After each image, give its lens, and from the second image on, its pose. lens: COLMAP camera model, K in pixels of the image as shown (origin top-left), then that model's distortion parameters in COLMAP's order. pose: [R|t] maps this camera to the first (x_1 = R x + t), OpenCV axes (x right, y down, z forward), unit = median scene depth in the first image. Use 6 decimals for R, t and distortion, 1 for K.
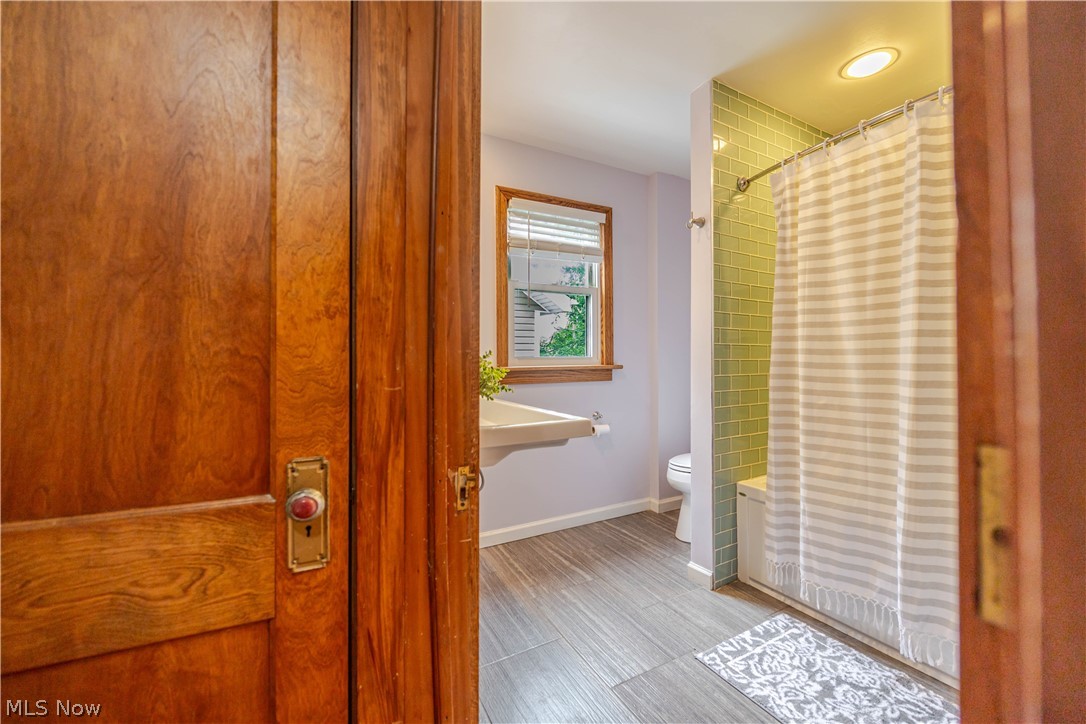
lens RADIAL K [[430.3, 0, 532.6], [0, 430.3, 356.5], [0, 0, 1]] dist [-0.000771, 0.000044]
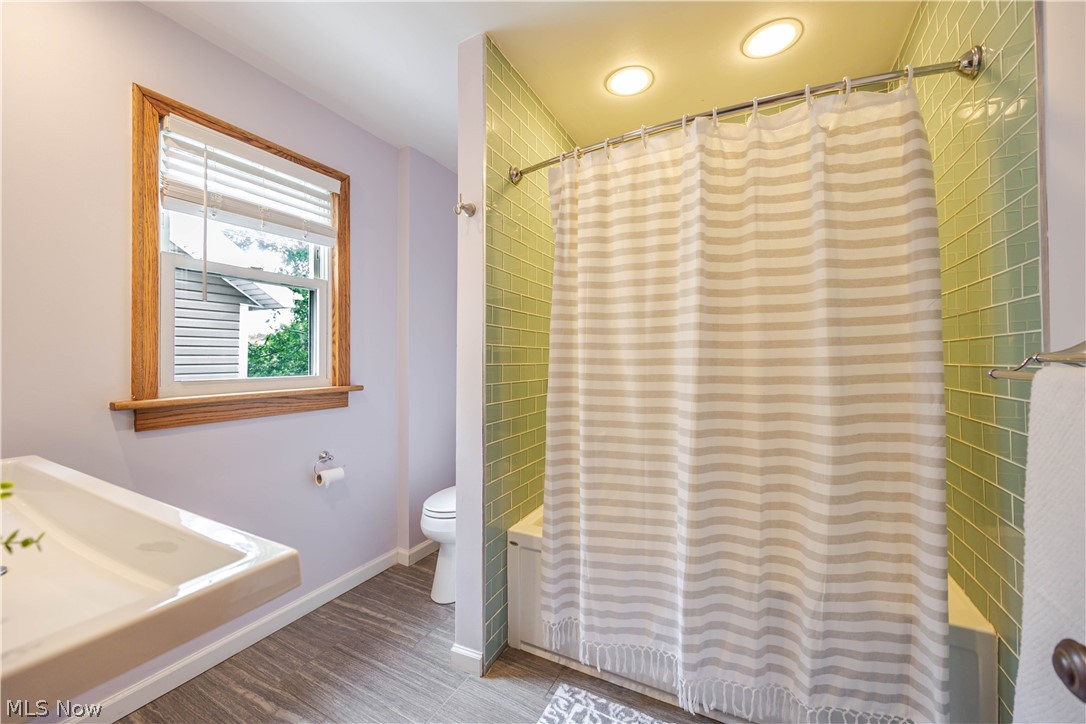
lens RADIAL K [[423.3, 0, 533.4], [0, 423.3, 352.7], [0, 0, 1]] dist [-0.000863, -0.000016]
pose [[0.829169, 0.008328, 0.558936, 0.061244], [-0.002656, 0.999936, -0.010959, -0.046529], [-0.558992, 0.007603, 0.829138, 0.322844]]
